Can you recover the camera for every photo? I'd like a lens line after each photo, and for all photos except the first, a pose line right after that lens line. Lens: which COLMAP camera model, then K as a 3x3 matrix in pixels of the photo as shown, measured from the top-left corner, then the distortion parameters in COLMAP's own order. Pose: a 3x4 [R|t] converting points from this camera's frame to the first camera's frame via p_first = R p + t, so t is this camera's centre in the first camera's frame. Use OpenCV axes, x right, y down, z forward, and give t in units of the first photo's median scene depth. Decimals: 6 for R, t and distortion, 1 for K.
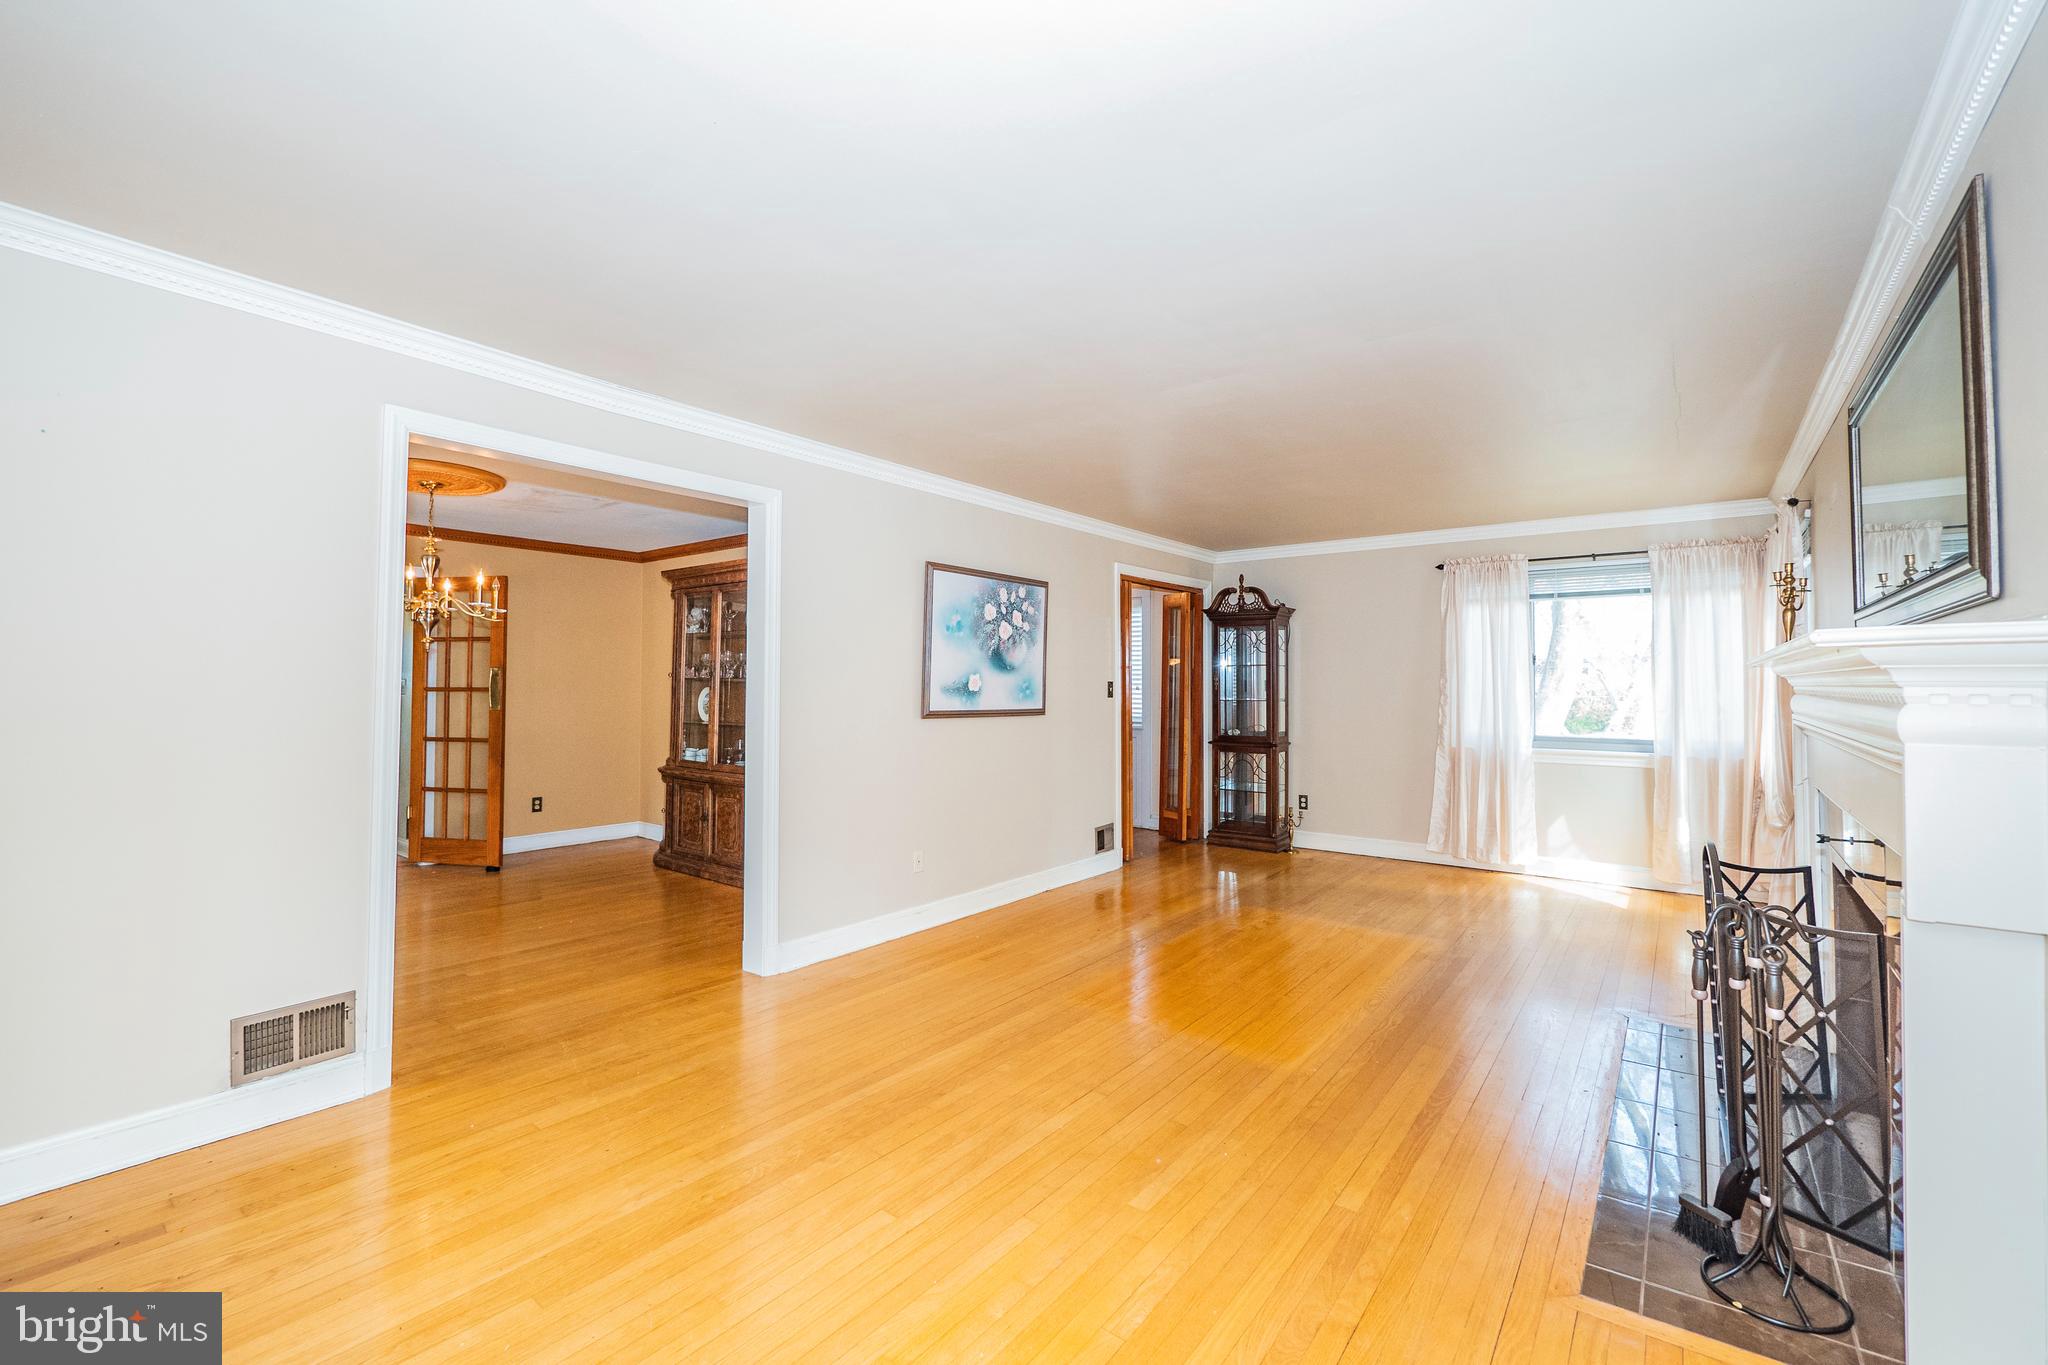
lens RADIAL K [[861.7, 0, 1013.9], [0, 861.7, 661.6], [0, 0, 1]] dist [-0.009384, 0.001363]
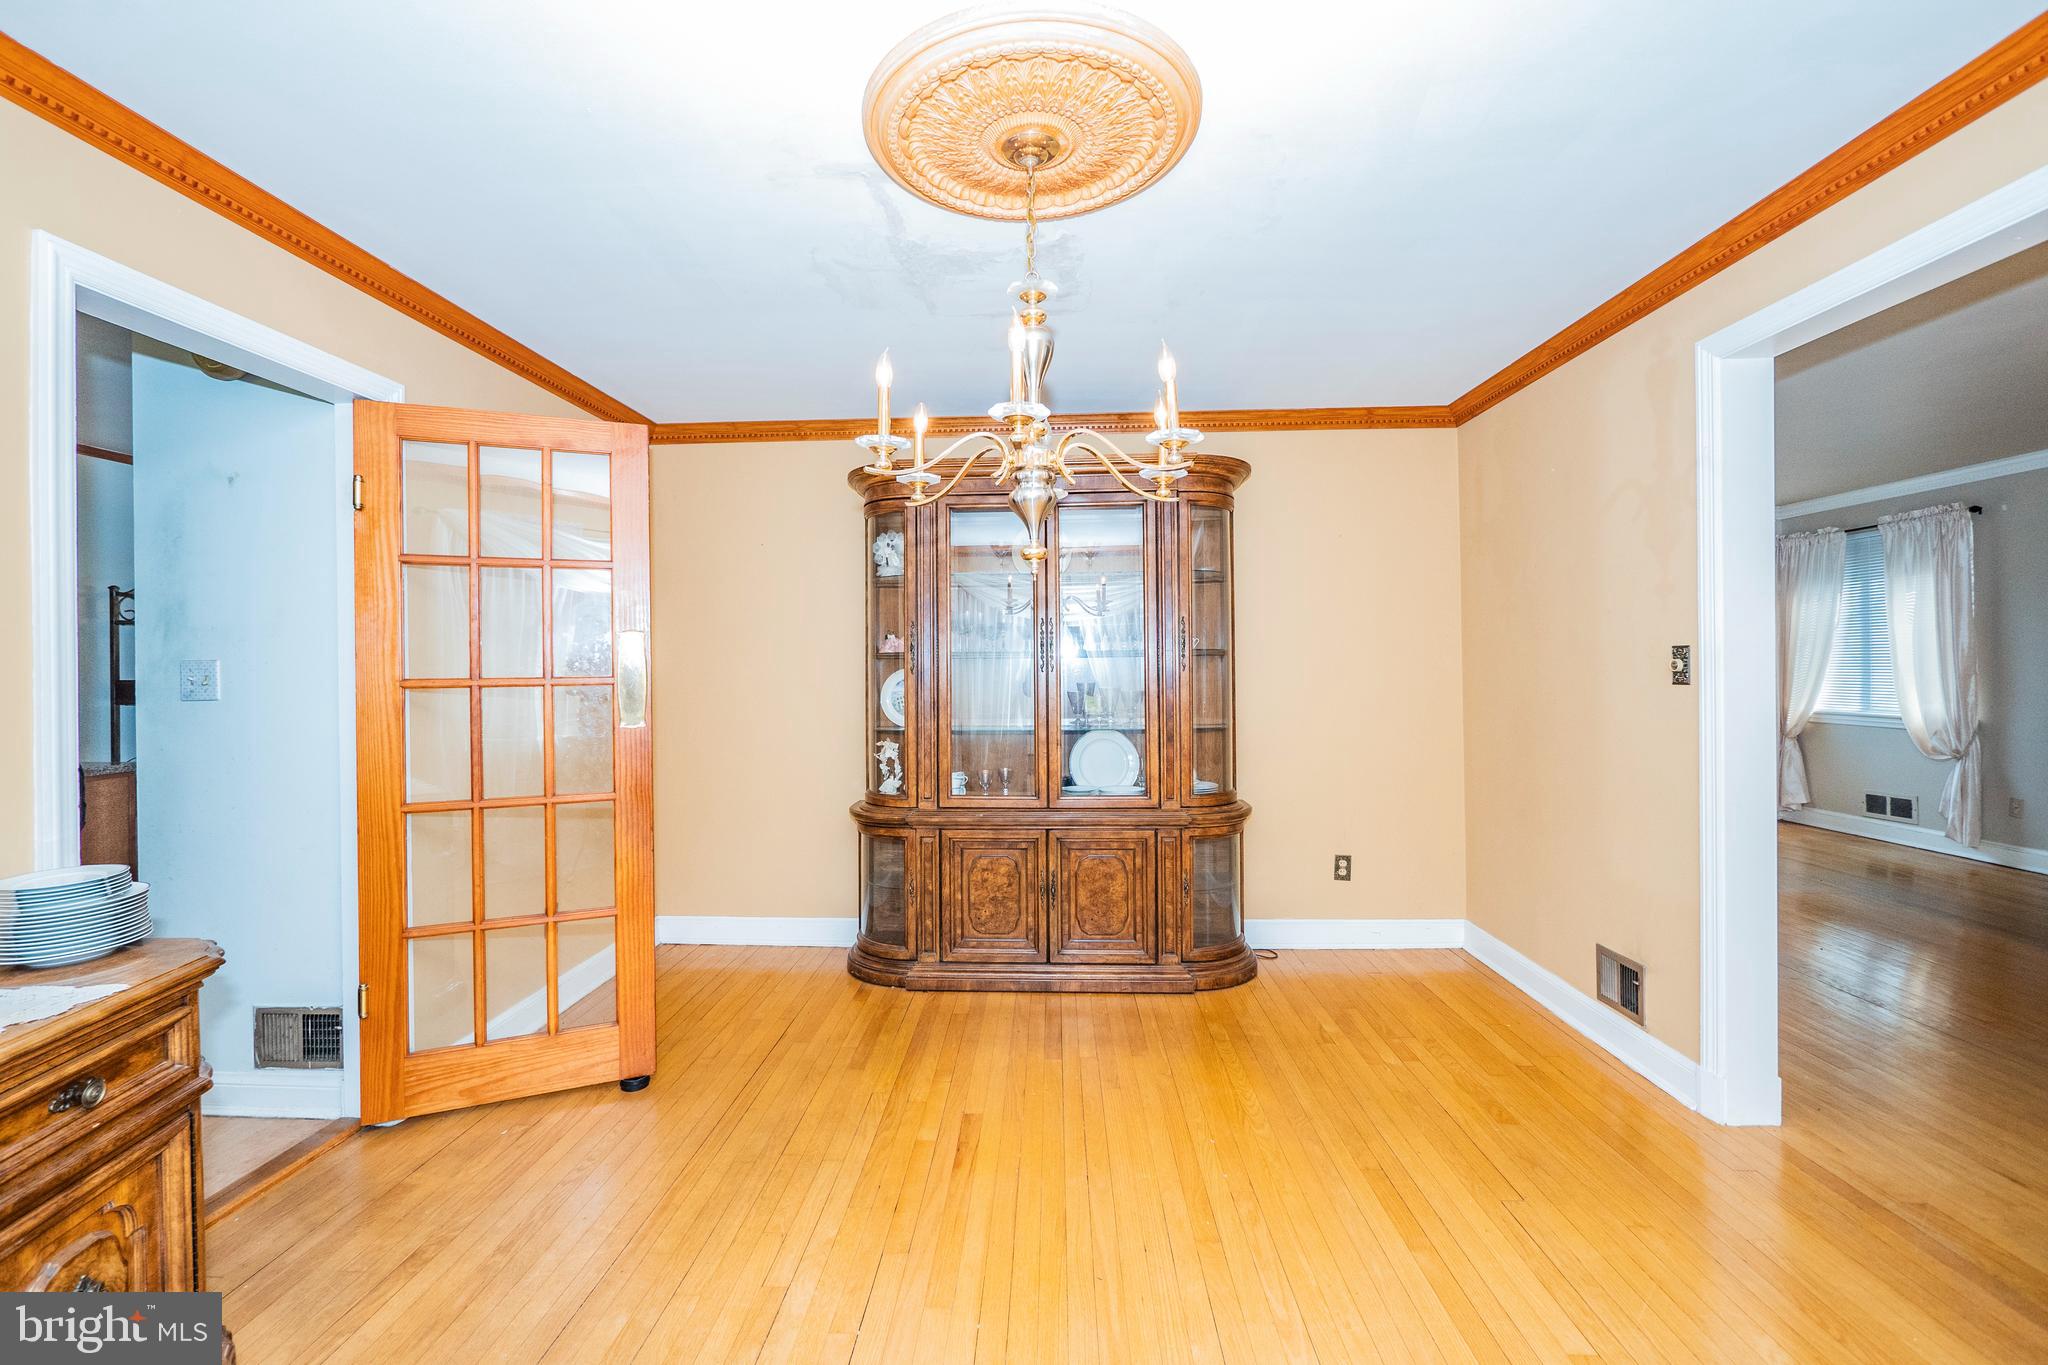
lens RADIAL K [[861.7, 0, 1020.1], [0, 861.7, 666.3], [0, 0, 1]] dist [-0.009384, 0.001363]
pose [[0.816155, -0.013539, 0.577674, -0.712741], [-0.001031, 0.999690, 0.024886, 0.014322], [-0.577831, -0.020906, 0.815888, 0.535685]]
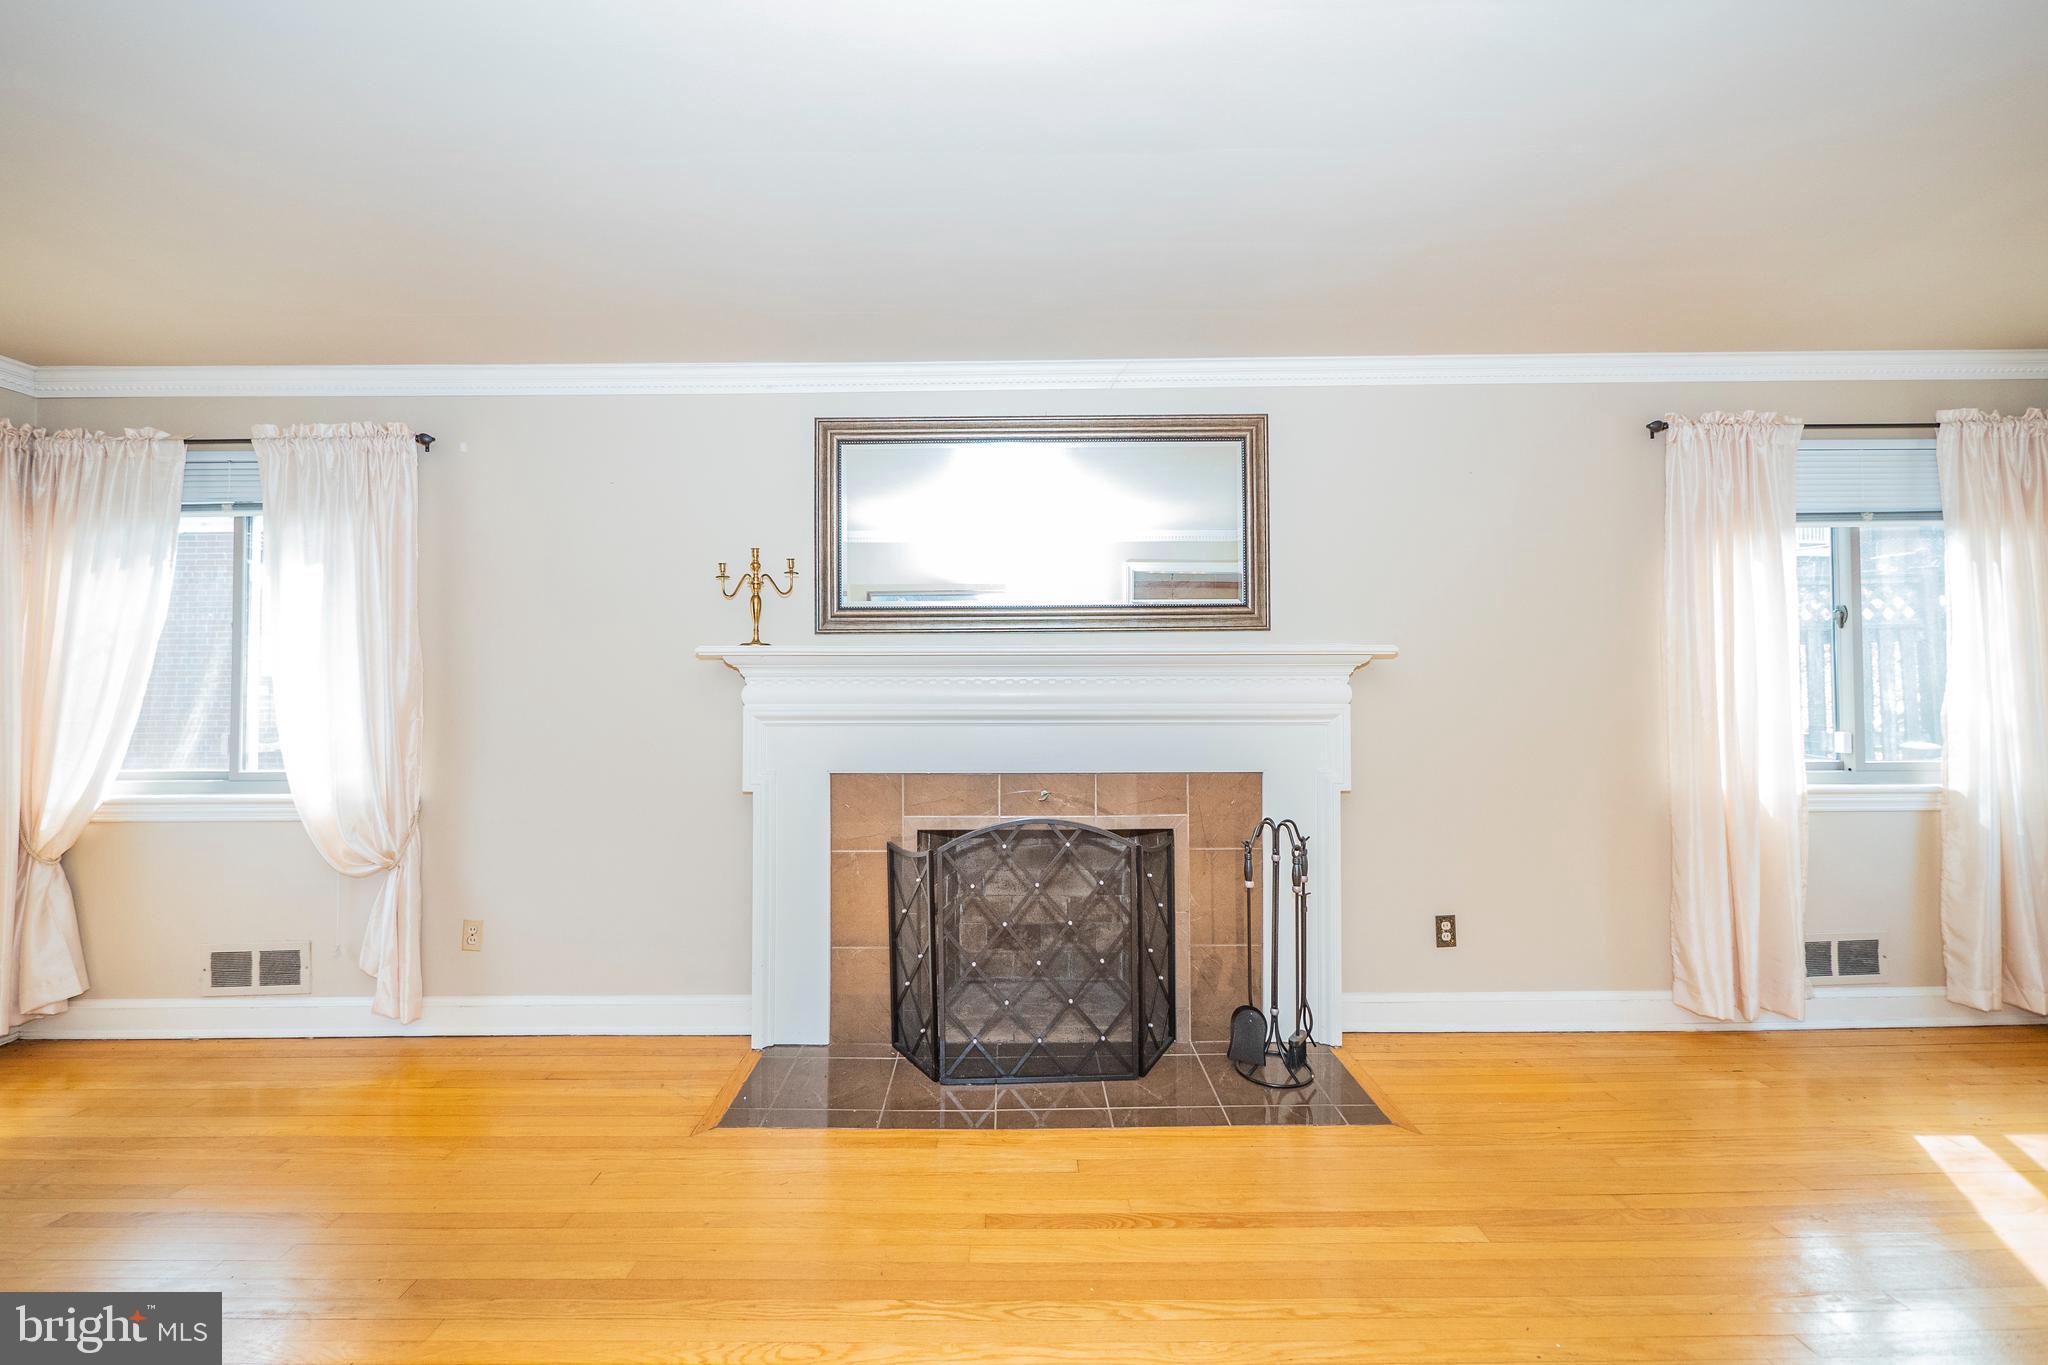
lens RADIAL K [[861.7, 0, 1015.2], [0, 861.7, 679.9], [0, 0, 1]] dist [-0.009384, 0.001363]
pose [[-0.614744, 0.019126, 0.788495, -0.013304], [-0.018022, 0.999104, -0.038285, 0.034123], [-0.788521, -0.037745, -0.613849, 0.723980]]
